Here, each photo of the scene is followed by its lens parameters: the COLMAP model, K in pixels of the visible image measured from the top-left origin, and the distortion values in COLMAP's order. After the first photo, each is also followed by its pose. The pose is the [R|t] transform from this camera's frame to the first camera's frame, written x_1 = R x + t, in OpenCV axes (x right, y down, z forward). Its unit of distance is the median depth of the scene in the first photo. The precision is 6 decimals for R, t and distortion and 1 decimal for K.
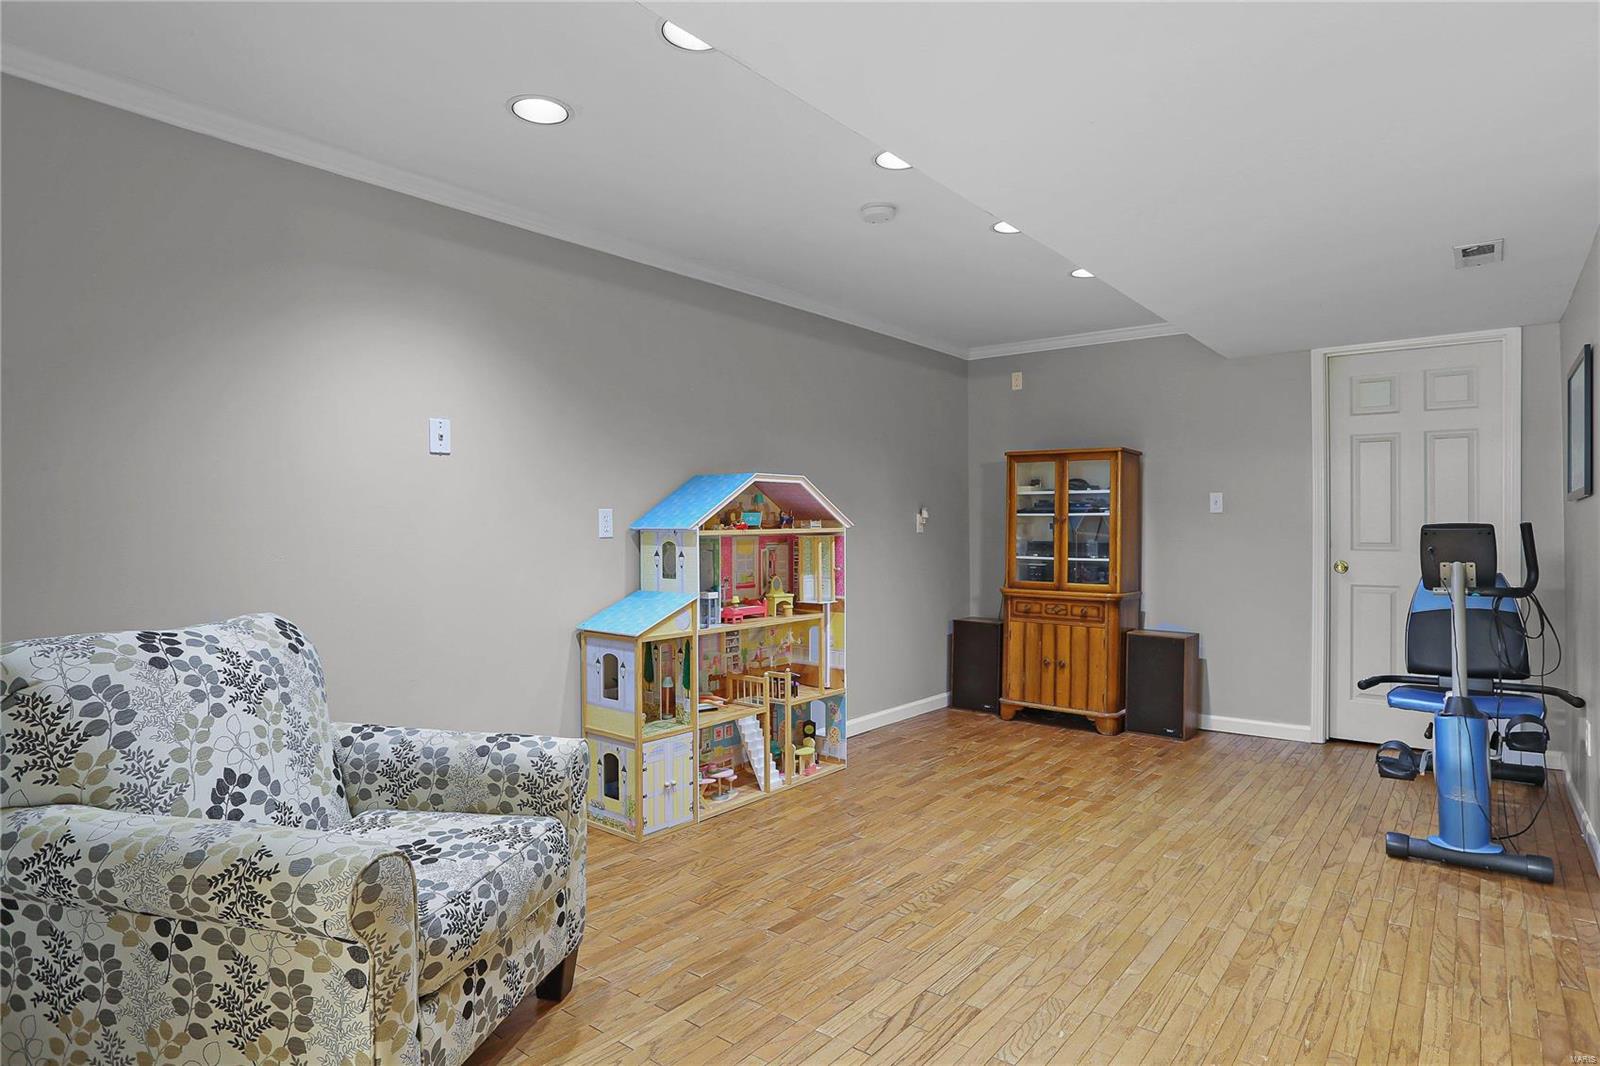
lens RADIAL K [[900.1, 0, 800.0], [0, 900.1, 533.0], [0, 0, 1]] dist [-0.002331, 0.000085]
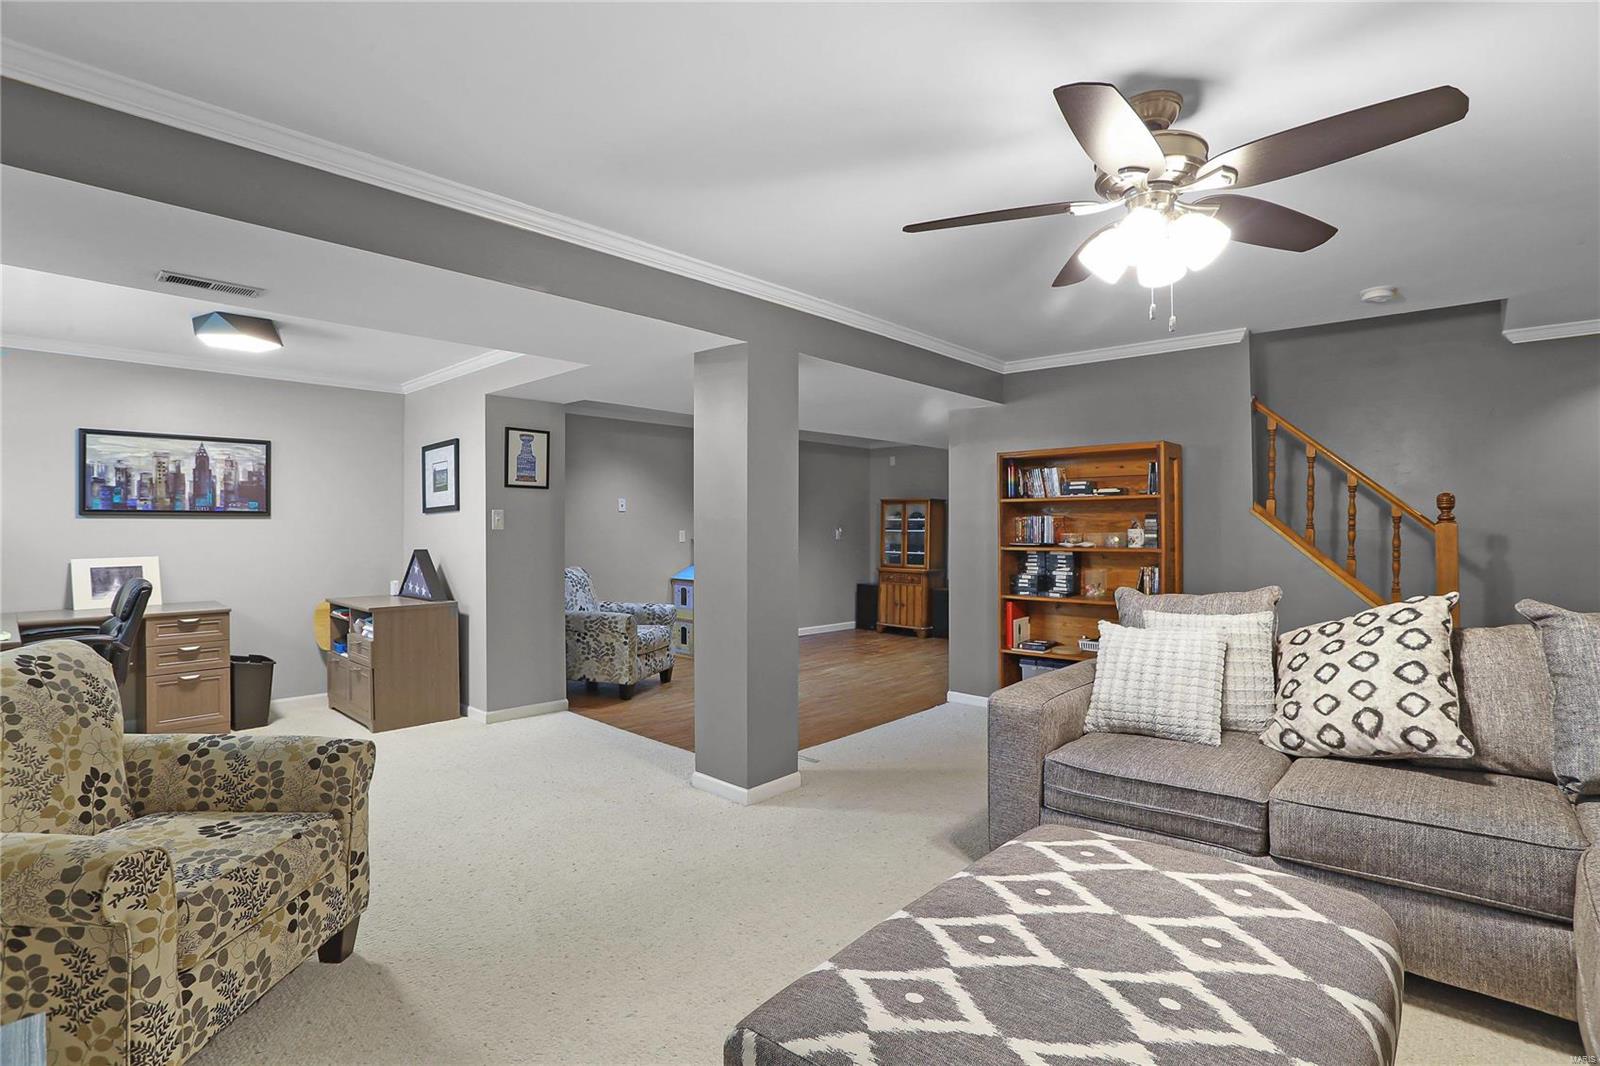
lens RADIAL K [[782.1, 0, 801.6], [0, 782.1, 524.8], [0, 0, 1]] dist [-0.057702, 0.023112]
pose [[0.997995, 0.002494, -0.063245, 0.457045], [-0.003178, 0.999938, -0.010704, -0.039072], [0.063214, 0.010883, 0.997941, -2.067470]]
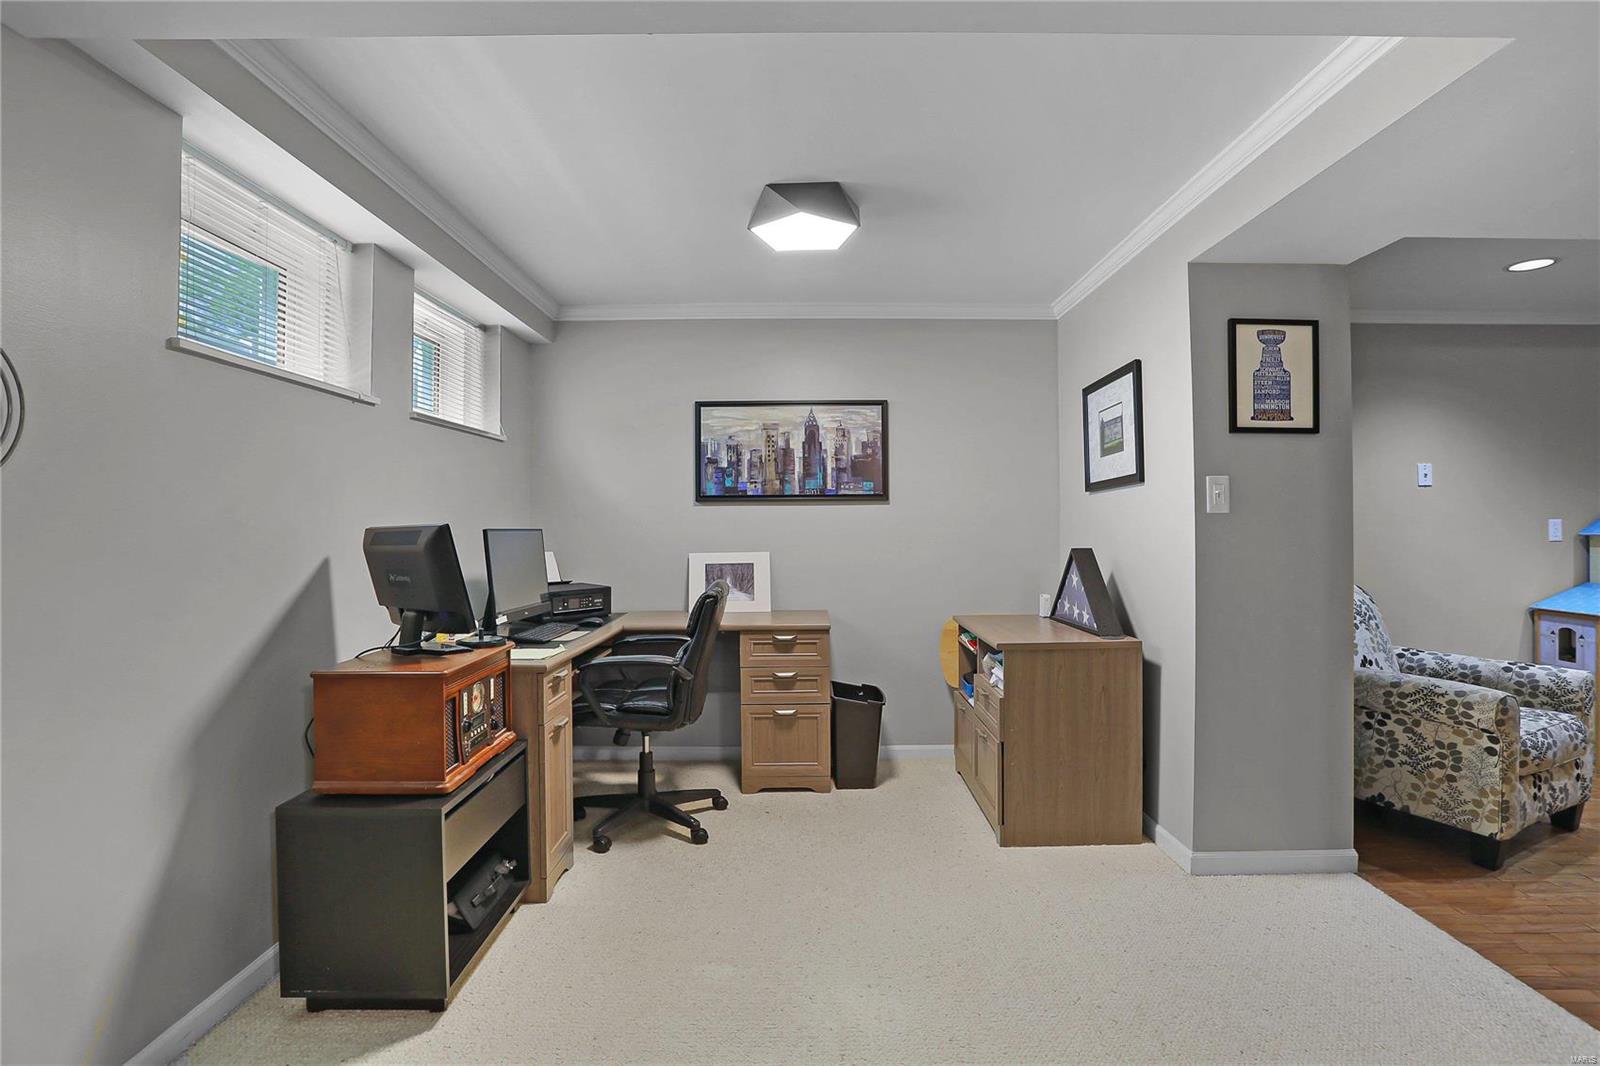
lens RADIAL K [[782.1, 0, 801.6], [0, 782.1, 524.8], [0, 0, 1]] dist [-0.057702, 0.023112]
pose [[0.632927, -0.001779, -0.774209, -0.104548], [-0.003179, 0.999983, -0.004896, -0.018398], [0.774205, 0.005560, 0.632911, -1.025593]]
